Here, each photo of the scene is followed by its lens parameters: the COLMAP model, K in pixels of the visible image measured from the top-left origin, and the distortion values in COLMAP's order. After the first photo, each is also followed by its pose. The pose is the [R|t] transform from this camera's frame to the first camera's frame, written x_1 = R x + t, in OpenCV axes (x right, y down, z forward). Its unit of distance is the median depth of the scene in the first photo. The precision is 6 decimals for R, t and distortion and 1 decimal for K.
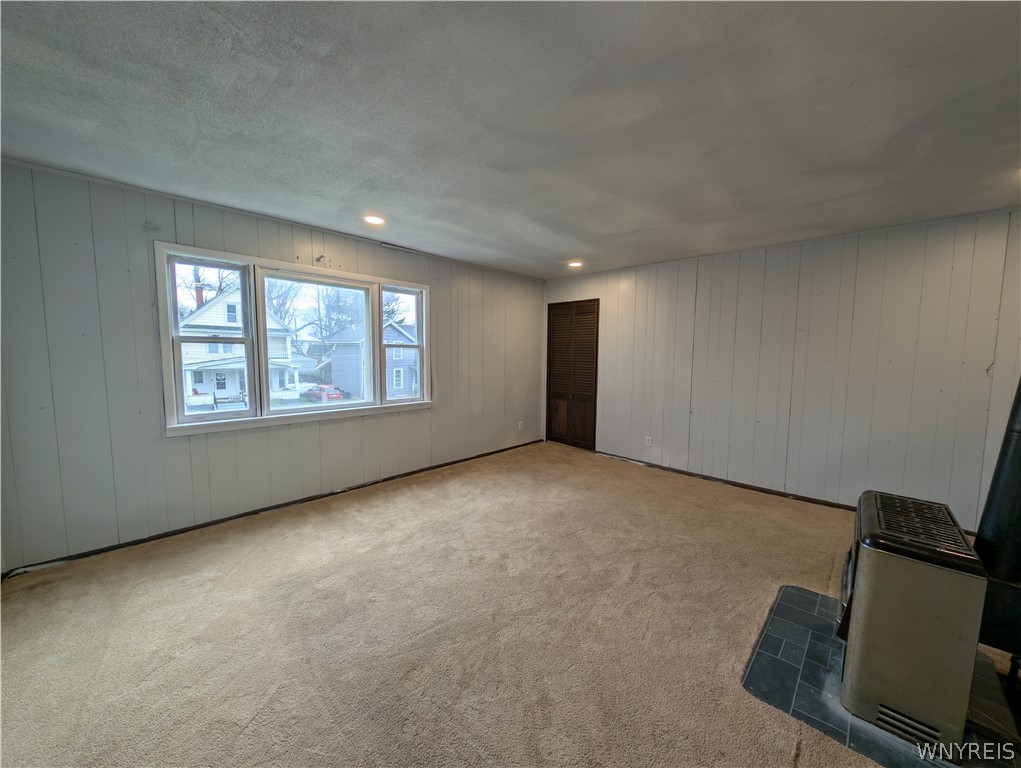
lens RADIAL K [[384.8, 0, 510.2], [0, 384.8, 386.0], [0, 0, 1]] dist [0.015148, -0.009463]
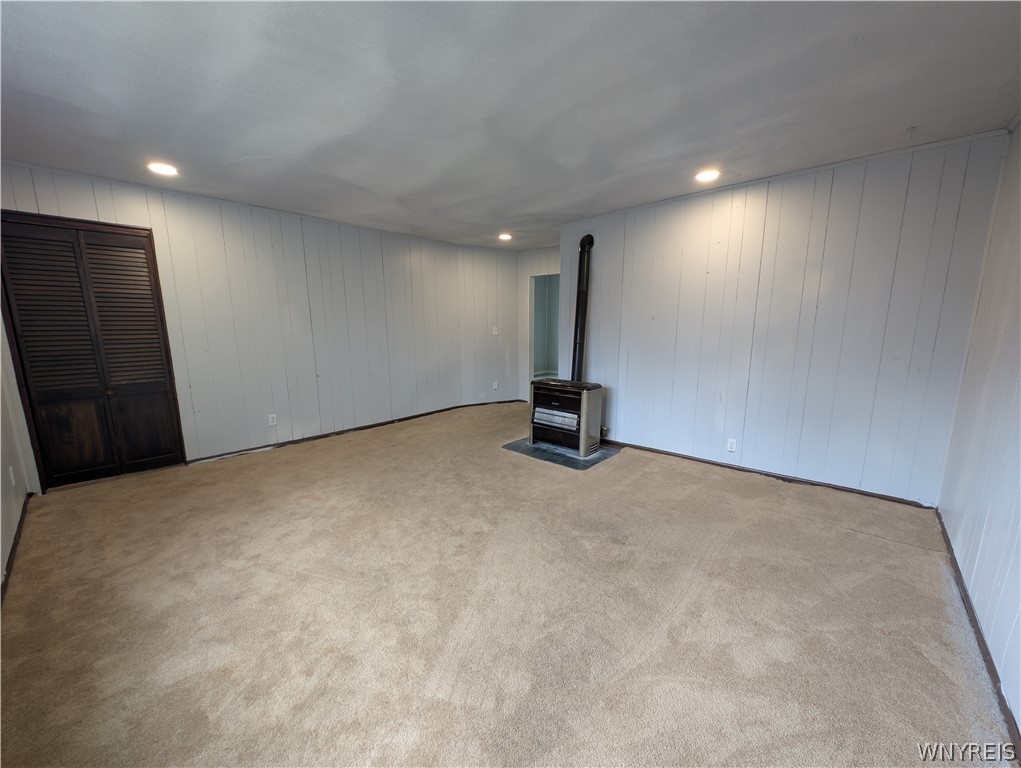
lens RADIAL K [[384.8, 0, 510.2], [0, 384.8, 386.0], [0, 0, 1]] dist [0.015148, -0.009463]
pose [[-0.032432, -0.175574, 0.983932, -0.561965], [0.082989, 0.980577, 0.177711, -0.045559], [-0.996023, 0.087419, -0.017231, 0.540265]]
